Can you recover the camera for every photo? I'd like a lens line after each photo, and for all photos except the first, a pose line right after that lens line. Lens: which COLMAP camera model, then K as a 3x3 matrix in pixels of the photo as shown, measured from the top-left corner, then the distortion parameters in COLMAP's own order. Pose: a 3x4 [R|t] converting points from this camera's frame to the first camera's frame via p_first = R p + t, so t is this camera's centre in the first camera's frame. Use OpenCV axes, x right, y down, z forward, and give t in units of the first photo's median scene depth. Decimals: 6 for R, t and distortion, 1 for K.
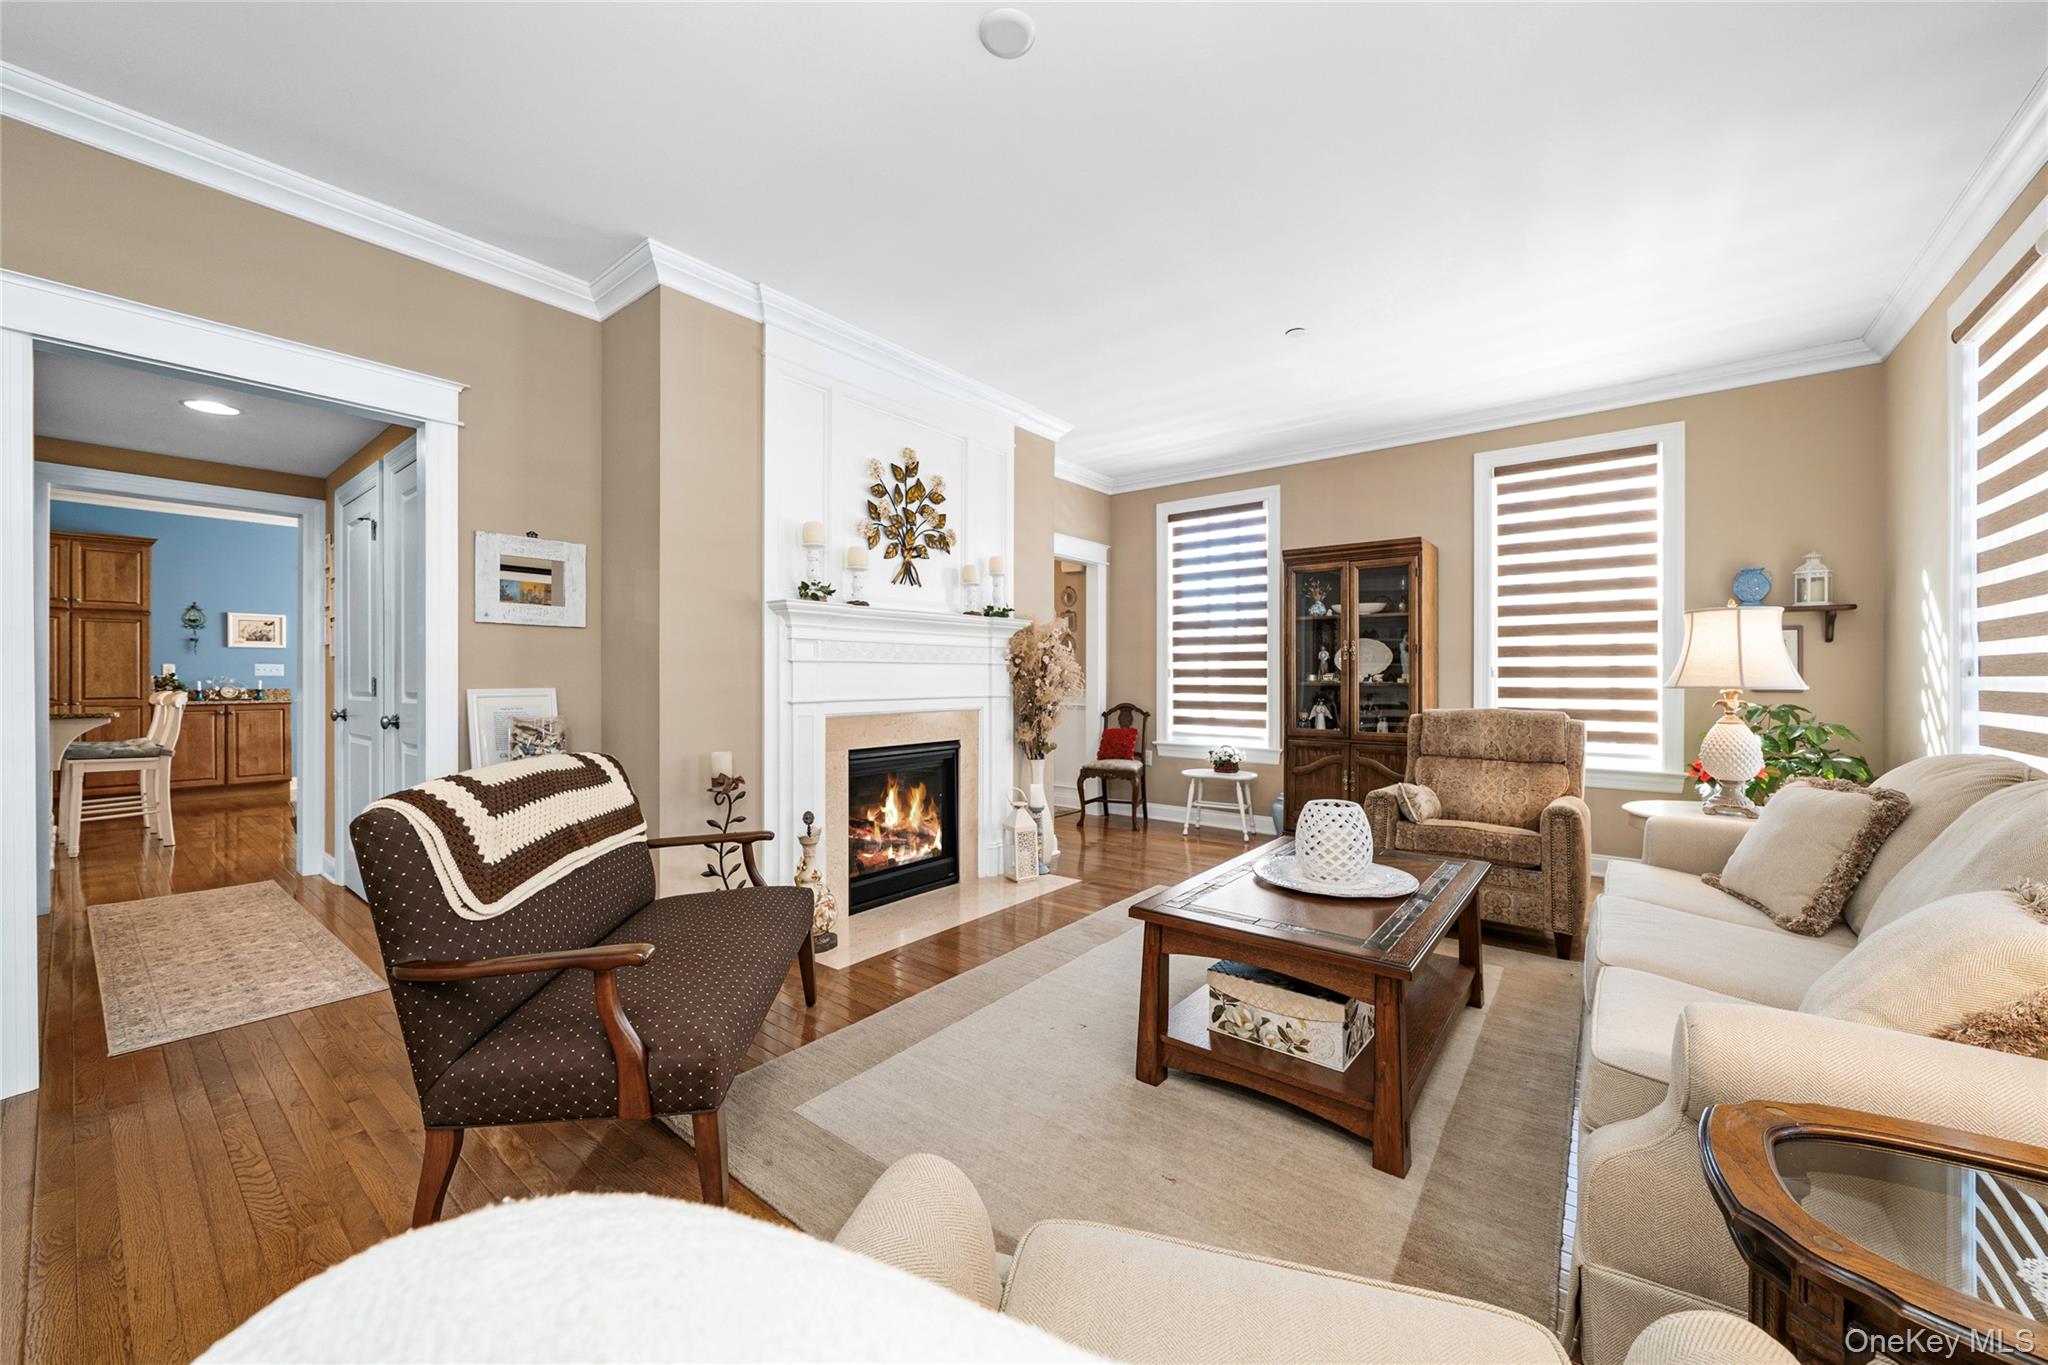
lens RADIAL K [[773.9, 0, 1019.5], [0, 773.9, 682.8], [0, 0, 1]] dist [-0.003597, -0.000285]
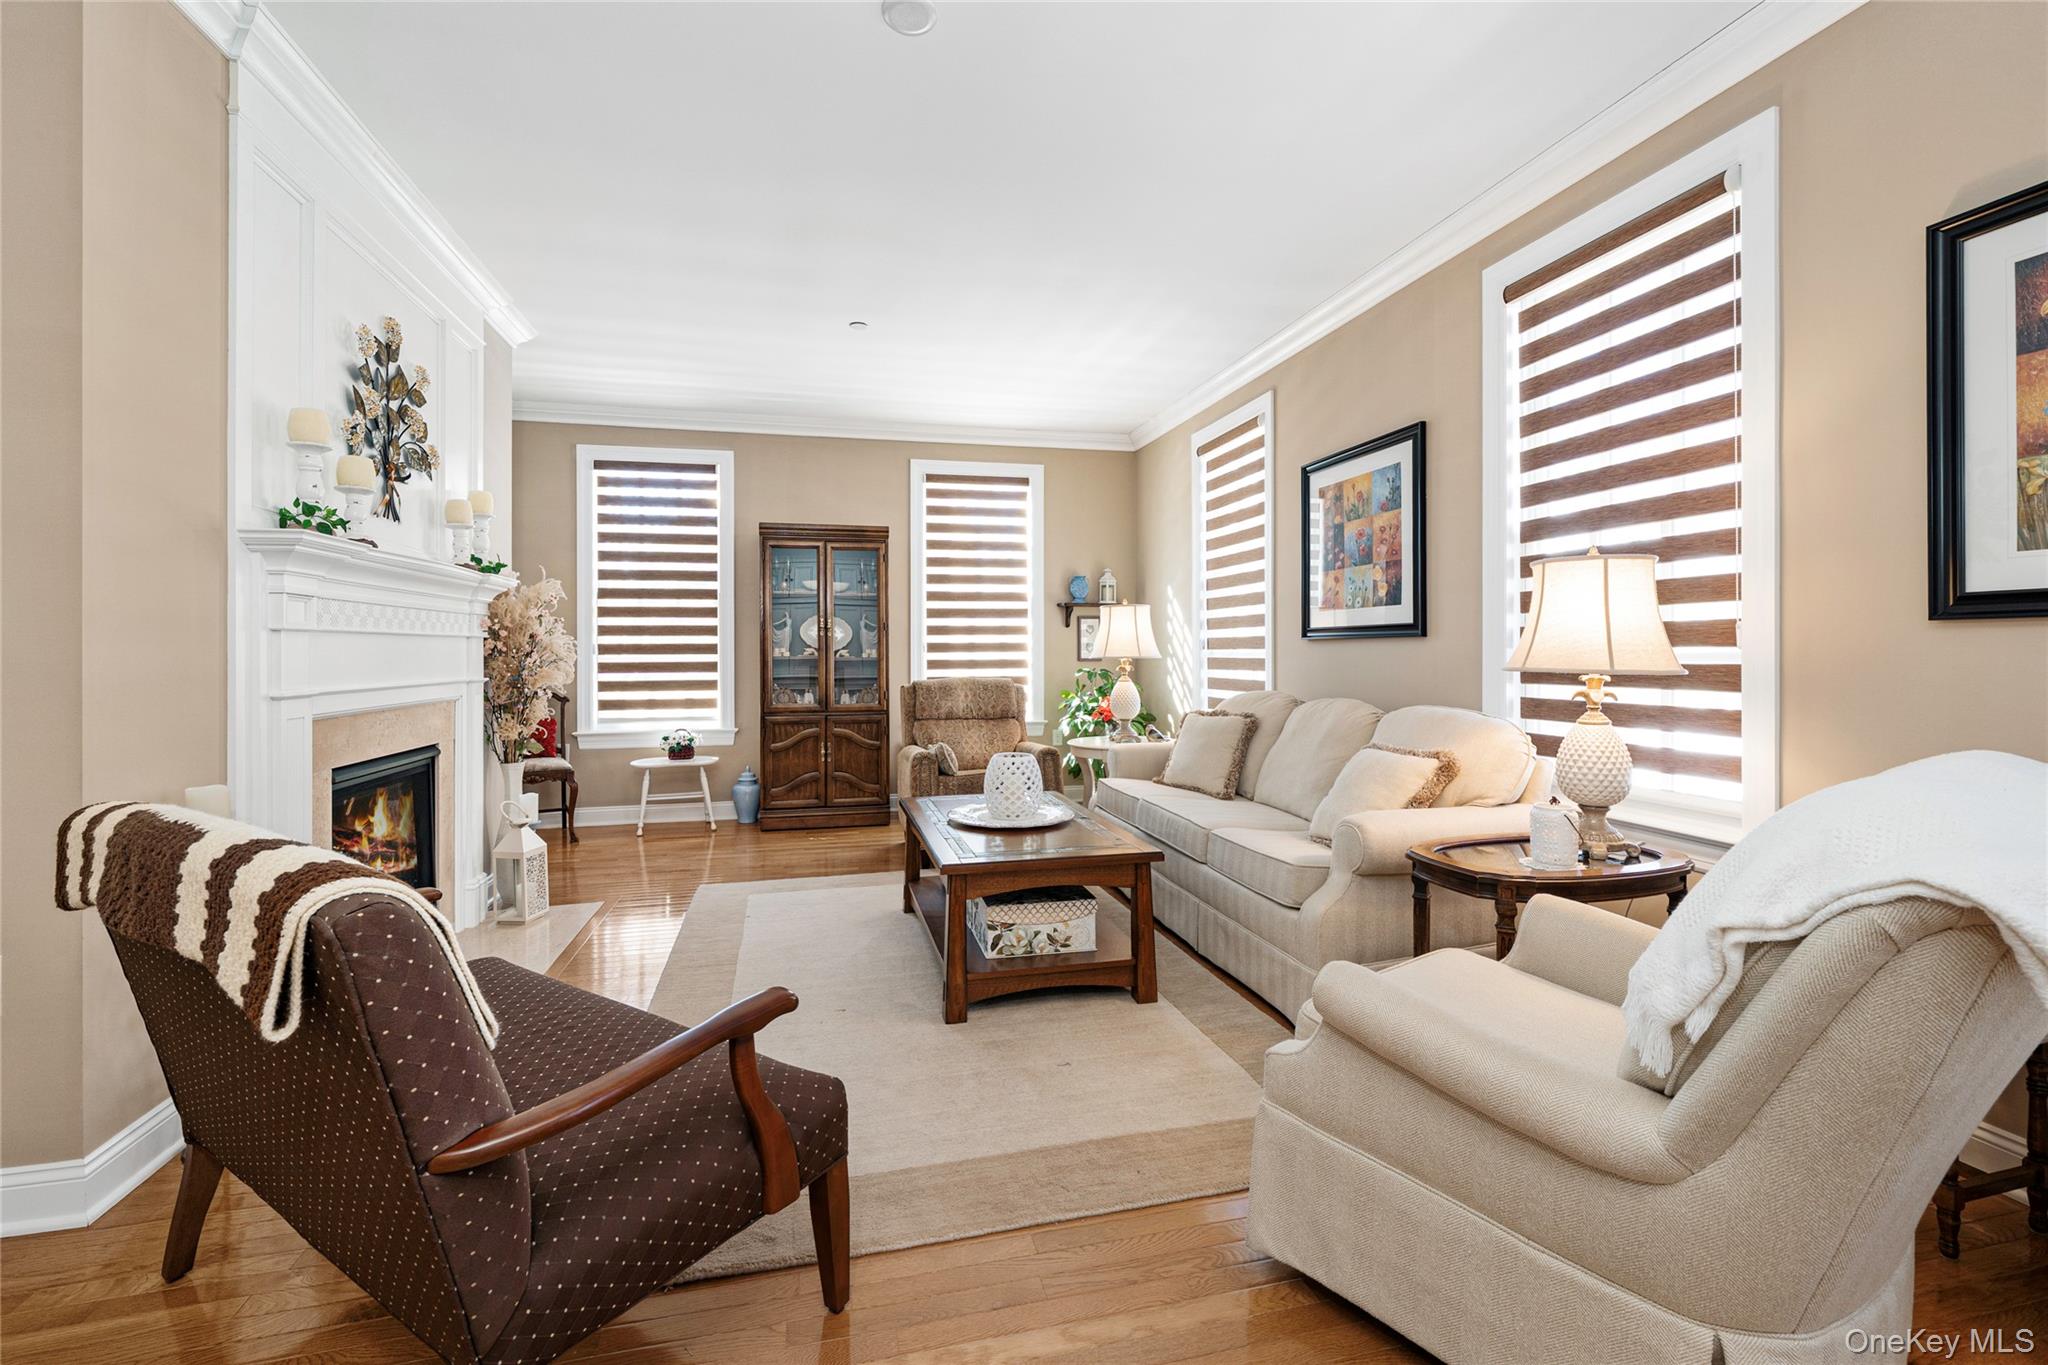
lens RADIAL K [[863.0, 0, 1030.9], [0, 863.0, 654.6], [0, 0, 1]] dist [-0.002216, -0.000231]
pose [[0.604236, -0.007029, 0.796774, -0.394705], [0.012260, 0.999925, -0.000476, -0.000518], [-0.796711, 0.010056, 0.604277, 0.093527]]
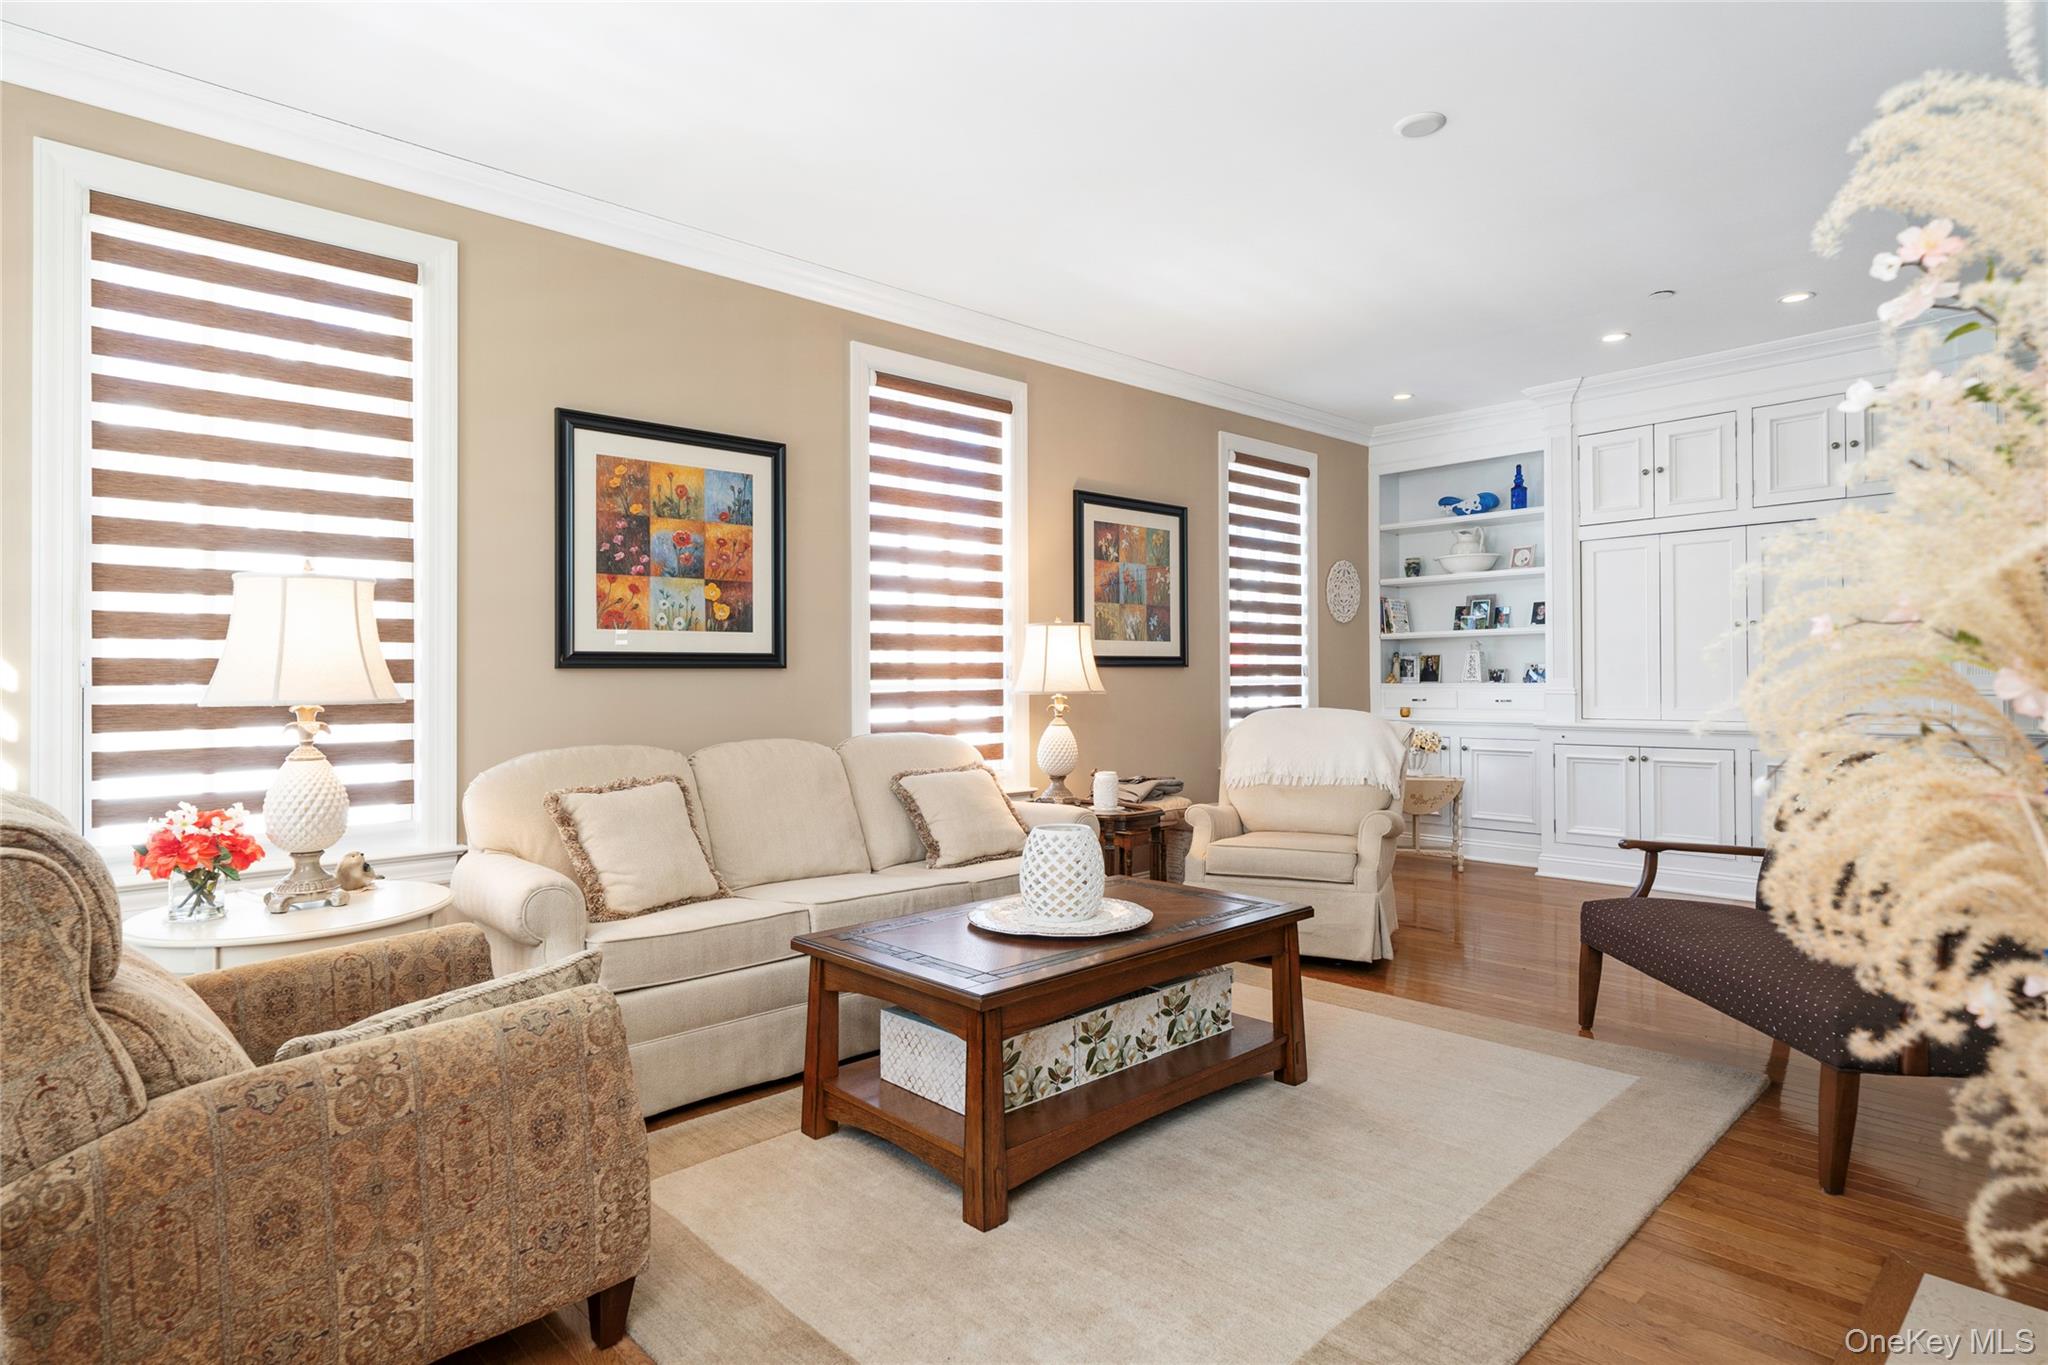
lens RADIAL K [[1100.6, 0, 1025.3], [0, 1100.6, 677.0], [0, 0, 1]] dist [0.012993, 0.000536]
pose [[-0.988871, 0.009443, 0.148473, 0.157848], [0.010067, 0.999943, 0.003451, -0.007618], [-0.148432, 0.004907, -0.988910, 1.337591]]
